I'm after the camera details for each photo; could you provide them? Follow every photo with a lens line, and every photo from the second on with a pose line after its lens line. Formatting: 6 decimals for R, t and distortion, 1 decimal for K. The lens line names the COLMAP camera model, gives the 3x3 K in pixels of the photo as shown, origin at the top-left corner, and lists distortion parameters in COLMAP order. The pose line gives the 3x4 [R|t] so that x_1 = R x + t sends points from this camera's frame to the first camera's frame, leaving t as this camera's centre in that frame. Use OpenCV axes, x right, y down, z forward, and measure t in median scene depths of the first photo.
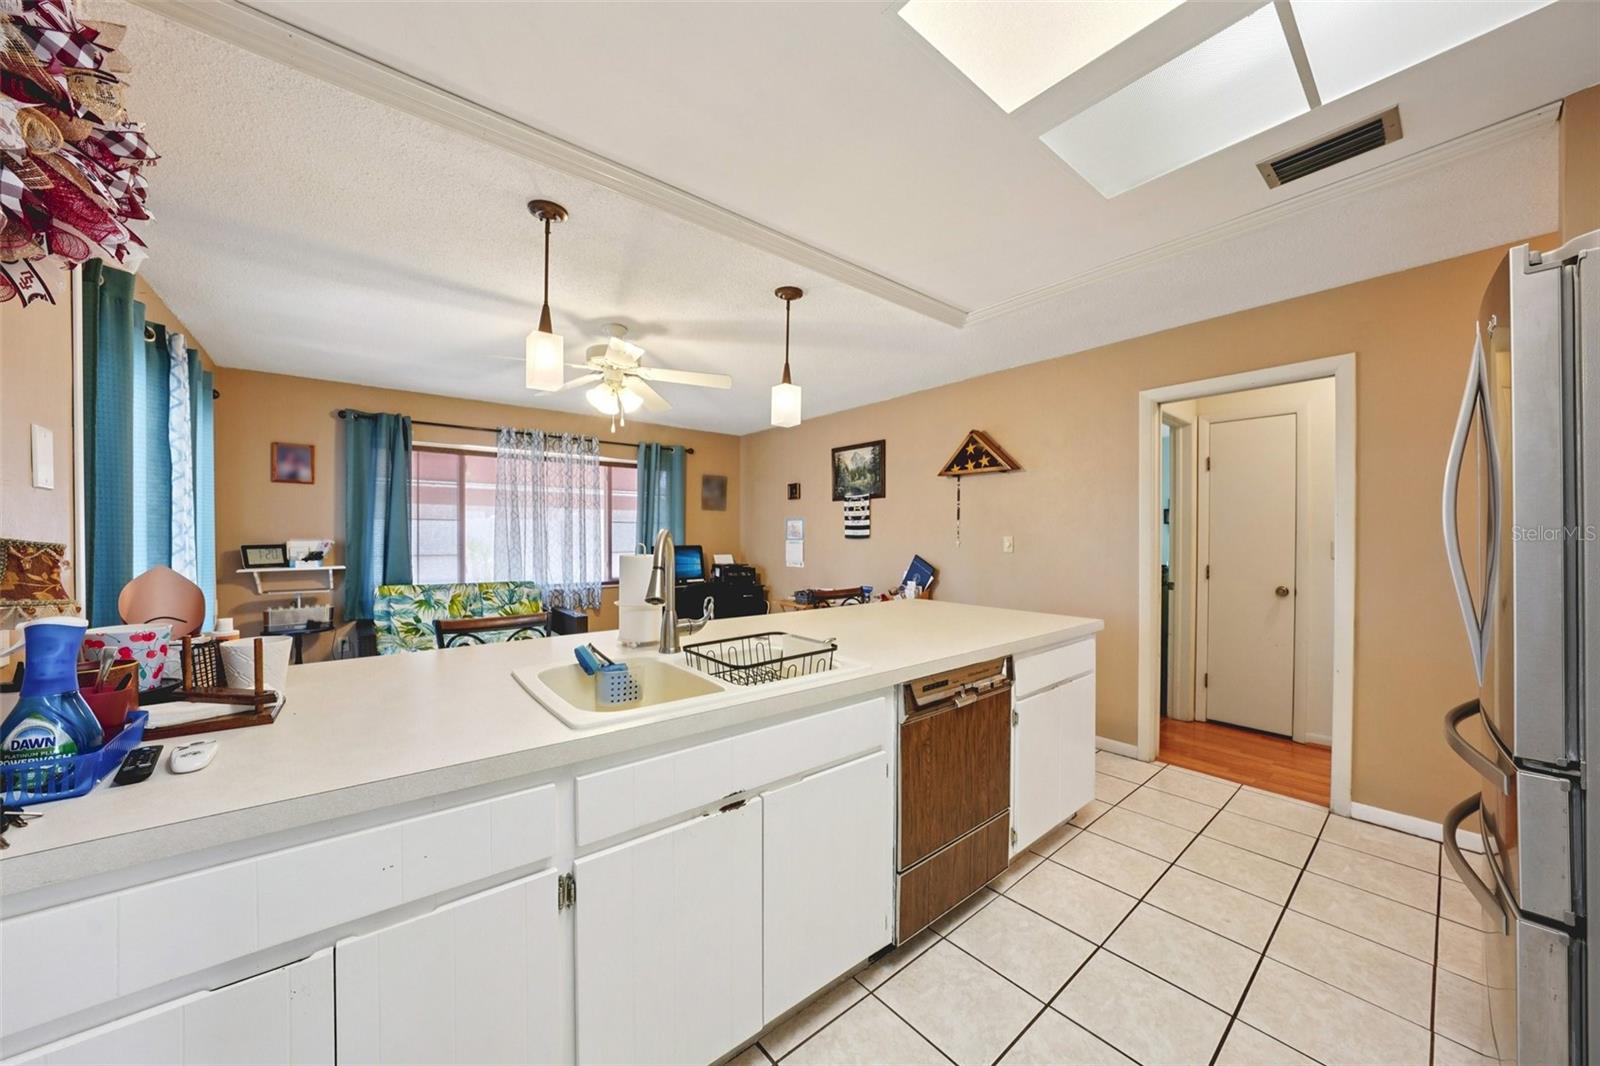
lens RADIAL K [[557.2, 0, 791.2], [0, 557.2, 538.3], [0, 0, 1]] dist [-0.020299, 0.004071]
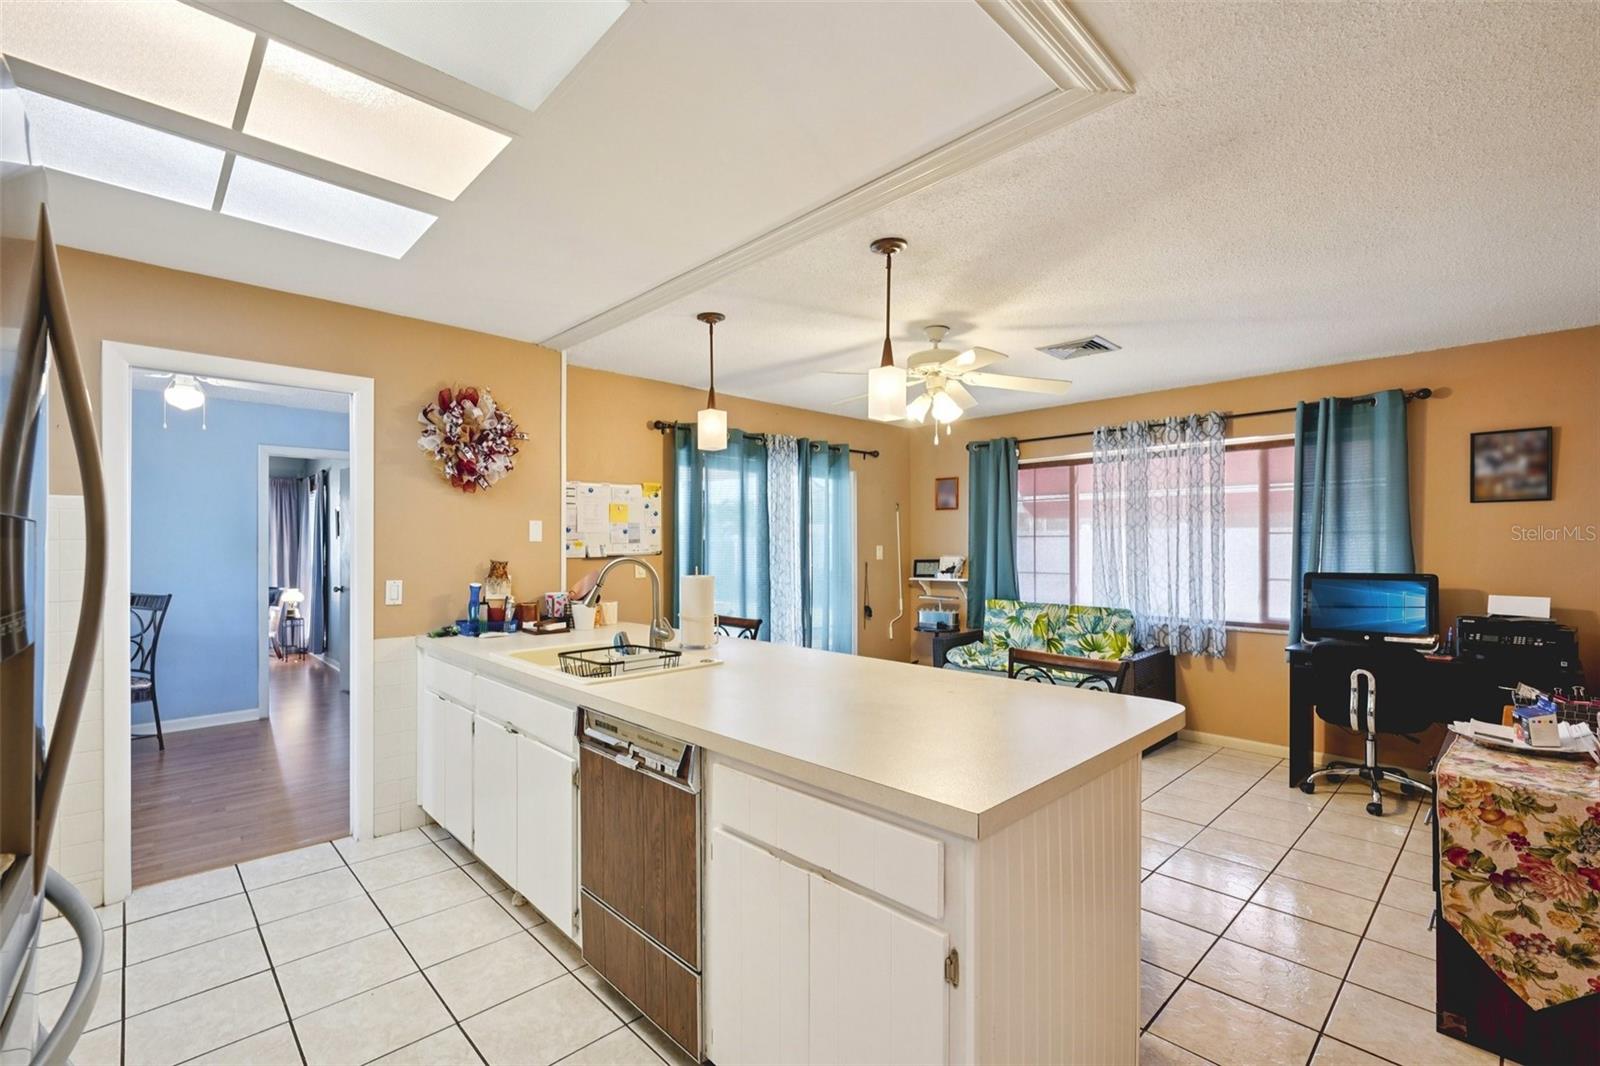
lens RADIAL K [[702.8, 0, 790.3], [0, 702.8, 544.3], [0, 0, 1]] dist [-0.001269, 0.002143]
pose [[0.080262, -0.003277, -0.996768, 0.788080], [-0.001526, 0.999993, -0.003411, -0.021267], [0.996773, 0.001795, 0.080257, 0.650797]]
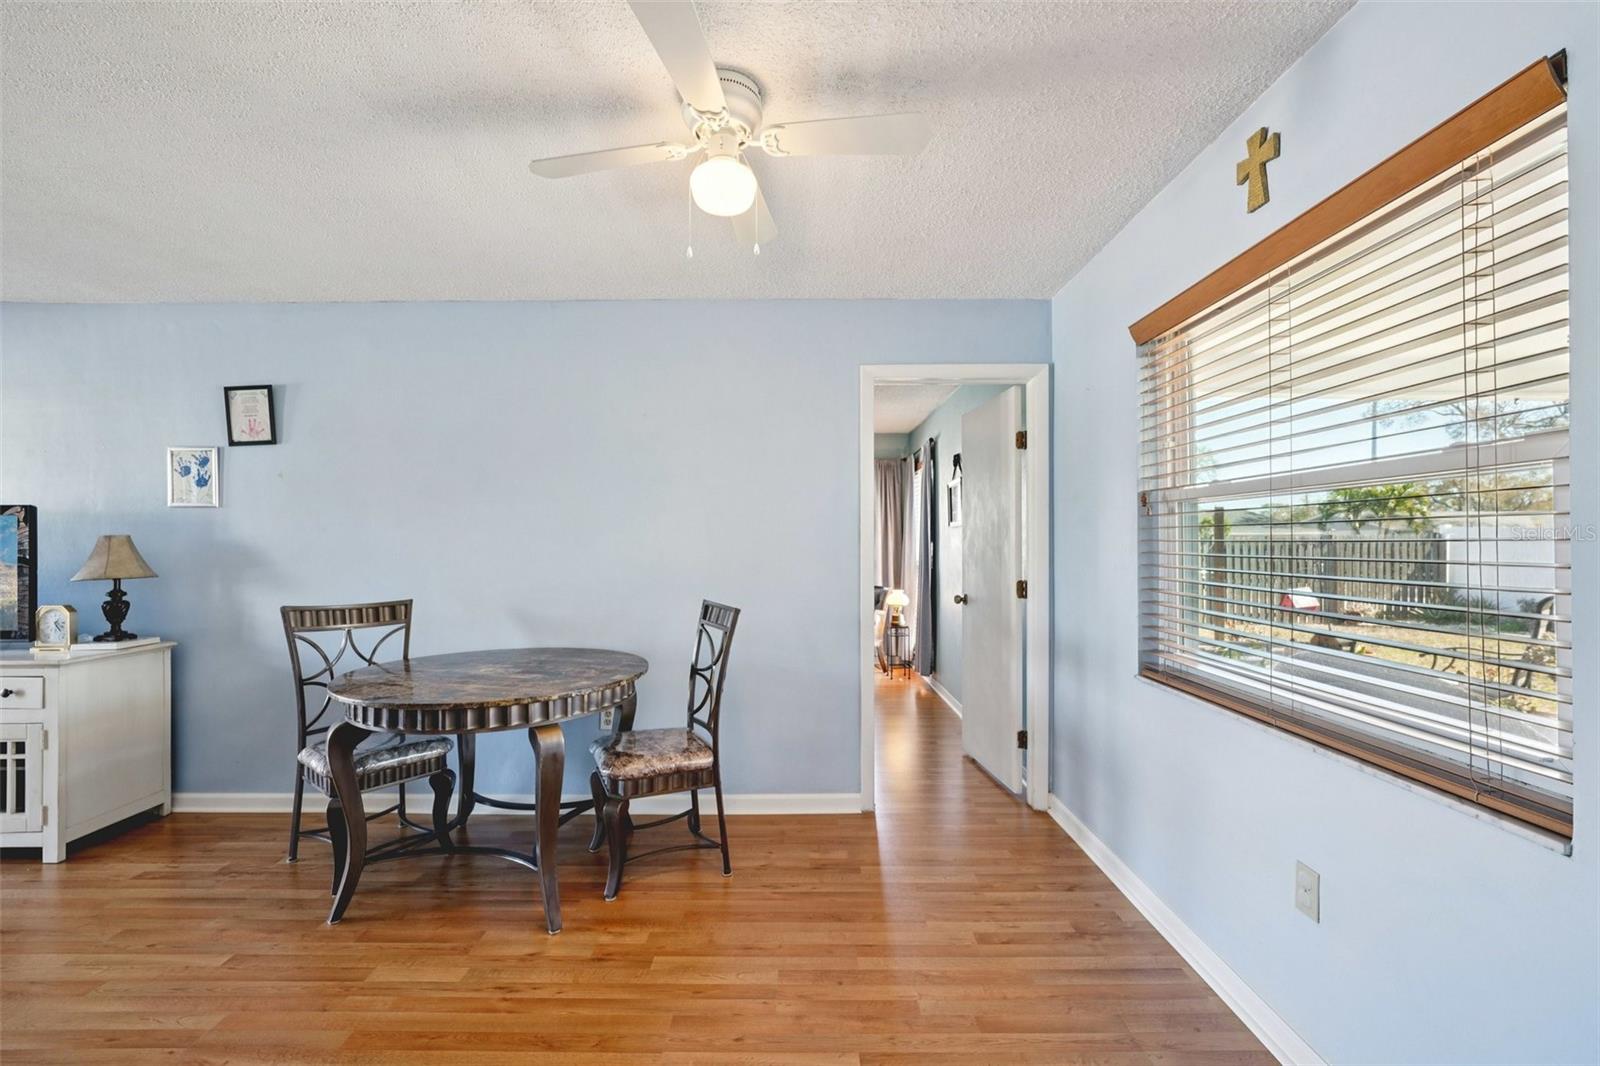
lens RADIAL K [[659.5, 0, 791.3], [0, 659.5, 535.8], [0, 0, 1]] dist [-0.007747, 0.003177]
pose [[-0.631655, -0.012499, -0.775149, -0.186225], [-0.001978, 0.999893, -0.014511, 0.001786], [0.775247, -0.007633, -0.631612, 0.045448]]
